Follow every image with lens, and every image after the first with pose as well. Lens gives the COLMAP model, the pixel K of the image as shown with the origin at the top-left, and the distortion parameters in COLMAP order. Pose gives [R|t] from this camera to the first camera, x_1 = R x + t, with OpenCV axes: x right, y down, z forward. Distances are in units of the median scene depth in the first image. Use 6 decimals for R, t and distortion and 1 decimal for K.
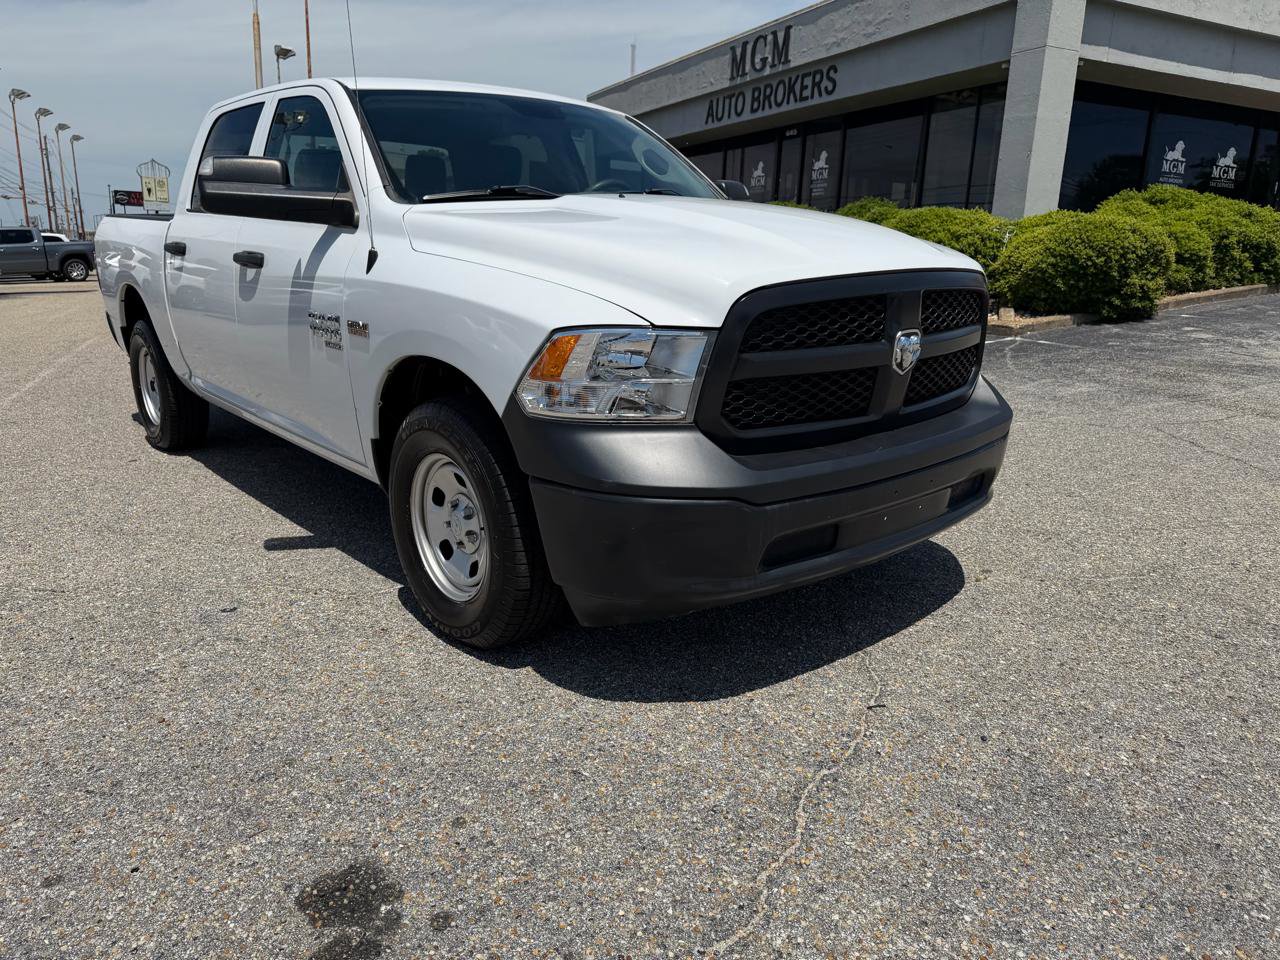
lens RADIAL K [[893.6, 0, 633.0], [0, 893.6, 476.0], [0, 0, 1]] dist [0.018008, -0.025858]
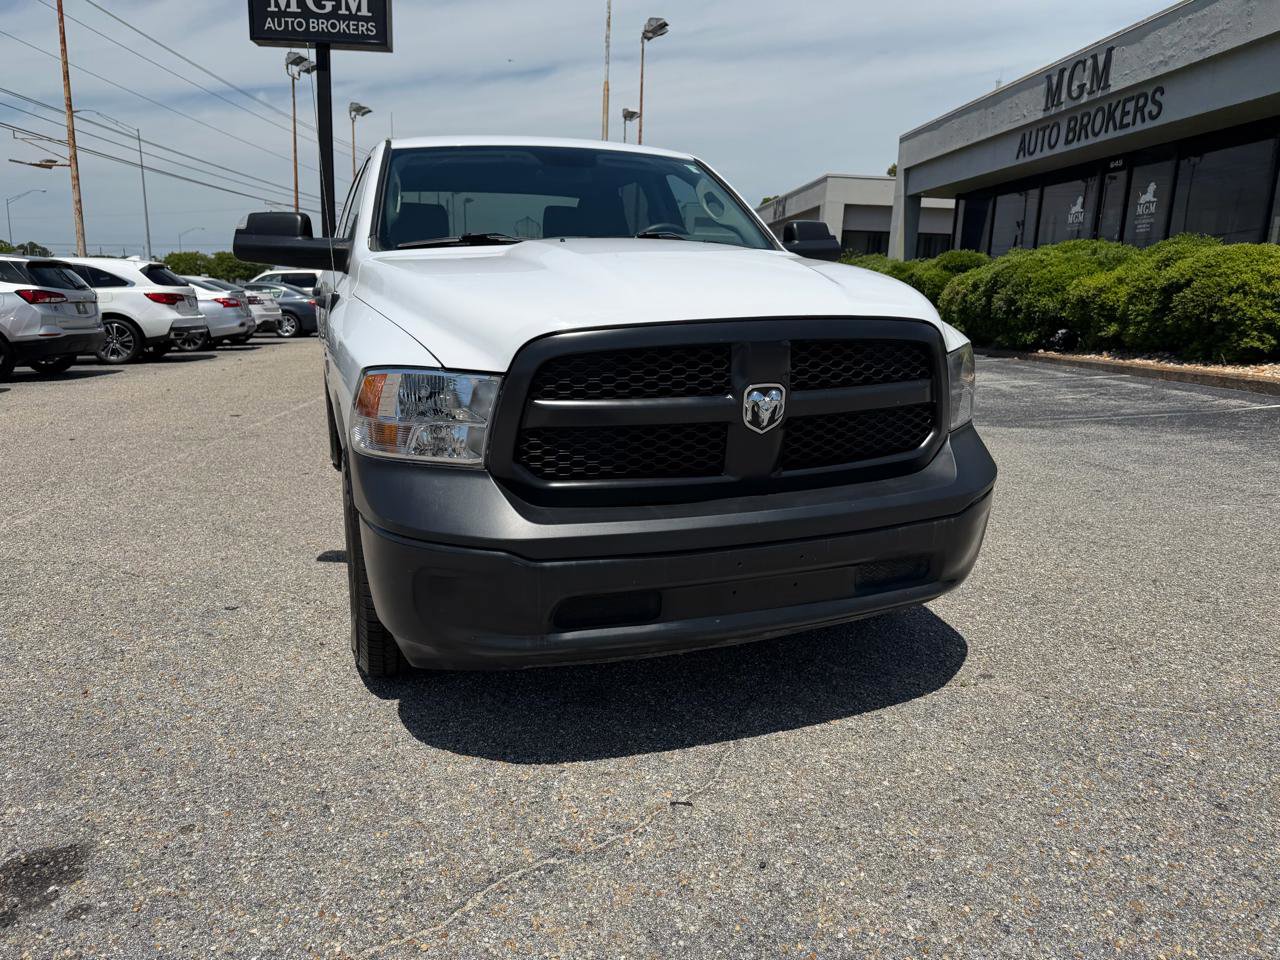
lens RADIAL K [[897.1, 0, 633.4], [0, 897.1, 473.0], [0, 0, 1]] dist [0.004880, -0.008513]
pose [[0.933990, 0.070874, -0.350199, 0.219947], [-0.088255, 0.995521, -0.033903, -0.014464], [0.346228, 0.062572, 0.936062, 0.056582]]
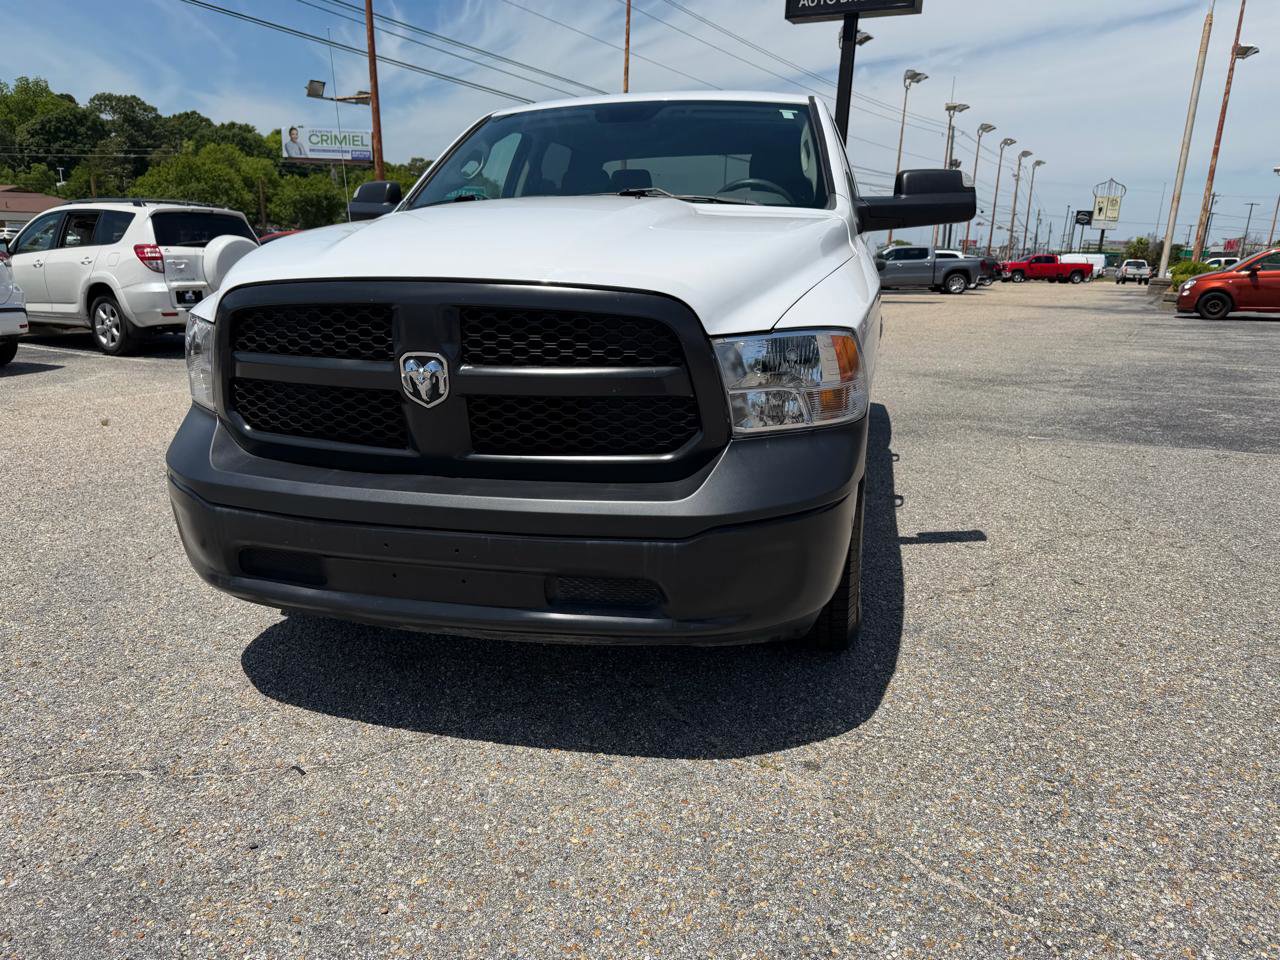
lens RADIAL K [[900.2, 0, 640.0], [0, 900.2, 473.5], [0, 0, 1]] dist [0.009974, -0.015577]
pose [[0.576252, 0.197216, -0.793120, 0.472538], [-0.215899, 0.972708, 0.085008, -0.073212], [0.788239, 0.122248, 0.603104, 0.297224]]
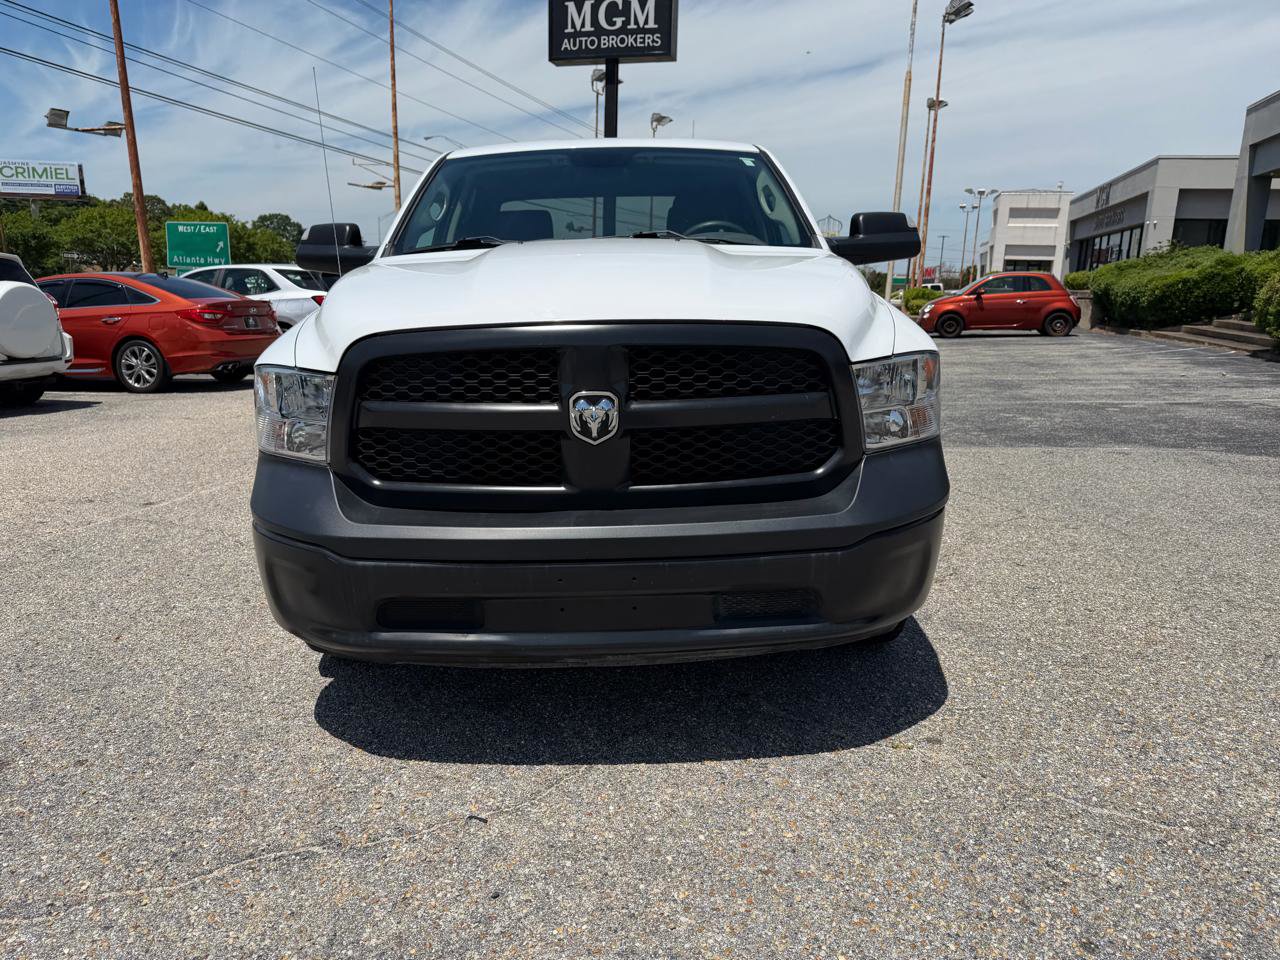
lens RADIAL K [[898.1, 0, 631.8], [0, 898.1, 482.5], [0, 0, 1]] dist [0.012400, -0.018936]
pose [[0.766247, 0.125428, -0.630185, 0.381080], [-0.151207, 0.988418, 0.012874, -0.041529], [0.624501, 0.085424, 0.776339, 0.166746]]
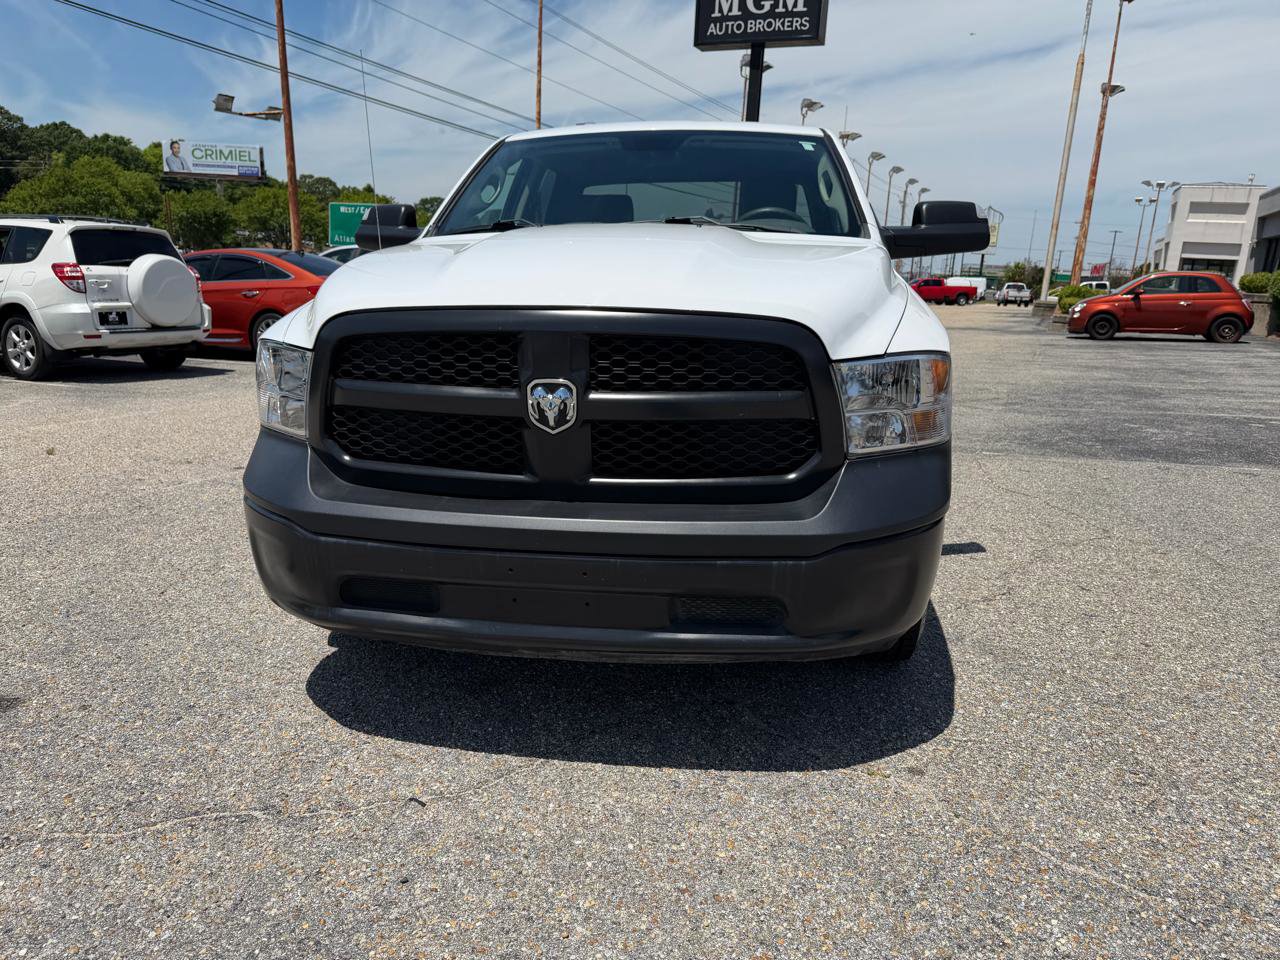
lens RADIAL K [[900.9, 0, 636.4], [0, 900.9, 479.8], [0, 0, 1]] dist [0.007558, -0.012772]
pose [[0.659906, 0.174163, -0.730884, 0.424205], [-0.204930, 0.977603, 0.047924, -0.055988], [0.722861, 0.118155, 0.680817, 0.223521]]
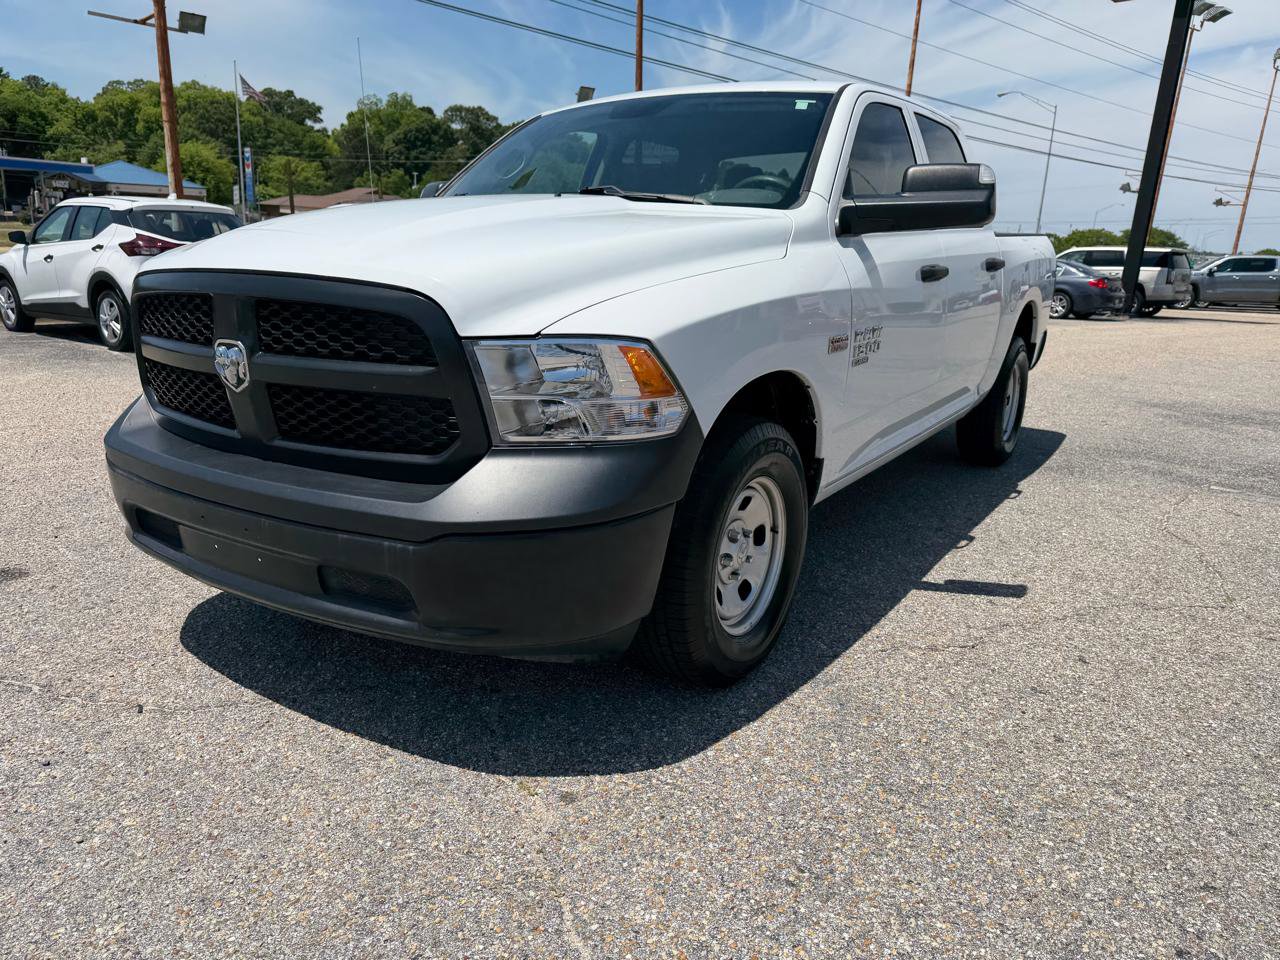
lens RADIAL K [[903.2, 0, 632.9], [0, 903.2, 491.2], [0, 0, 1]] dist [0.006903, -0.008816]
pose [[0.281797, 0.253221, -0.925456, 0.547584], [-0.270311, 0.946428, 0.176651, -0.123593], [0.920610, 0.200381, 0.335149, 0.477505]]
